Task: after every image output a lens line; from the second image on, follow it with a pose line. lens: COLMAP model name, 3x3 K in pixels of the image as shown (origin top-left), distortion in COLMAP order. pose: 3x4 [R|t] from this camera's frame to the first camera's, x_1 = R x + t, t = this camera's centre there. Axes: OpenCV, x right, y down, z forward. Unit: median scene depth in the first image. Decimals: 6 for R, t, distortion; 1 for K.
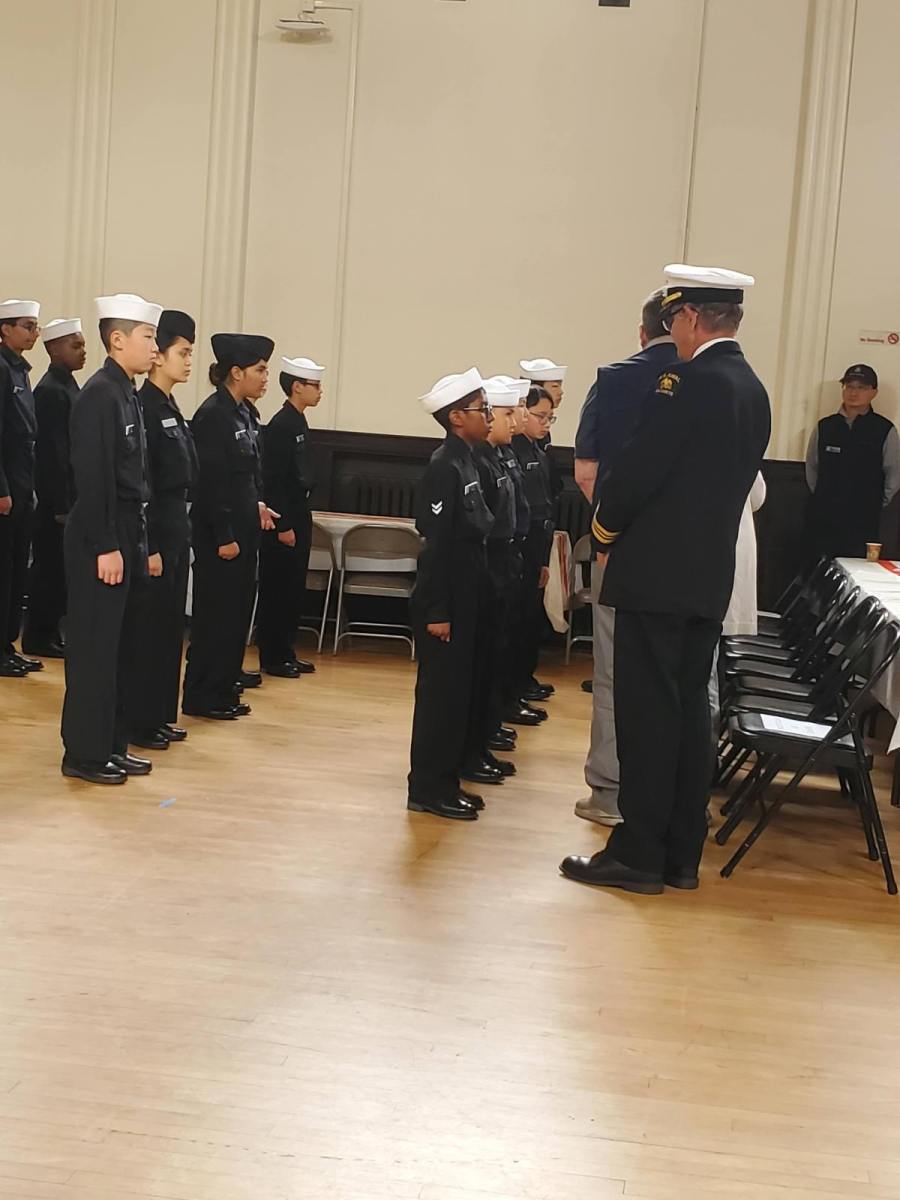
lens RADIAL K [[1717.5, 0, 450.0], [0, 1717.5, 600.0], [0, 0, 1]] dist [0.249065, -1.069049]
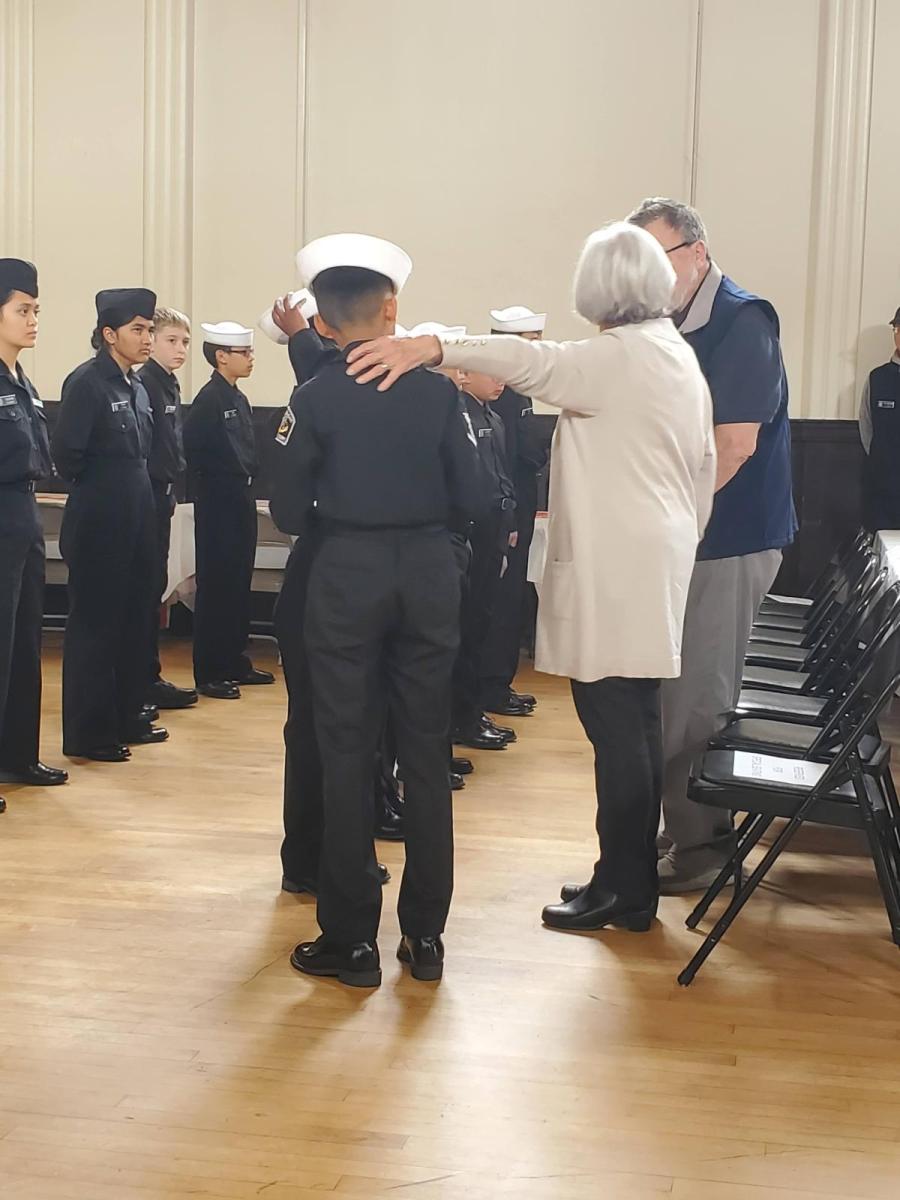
lens RADIAL K [[1717.5, 0, 450.0], [0, 1717.5, 600.0], [0, 0, 1]] dist [0.249065, -1.069049]
pose [[0.997943, -0.040150, -0.049984, 0.075373], [0.040583, 0.999147, 0.007666, -0.006579], [0.049634, -0.009678, 0.998721, 0.200950]]
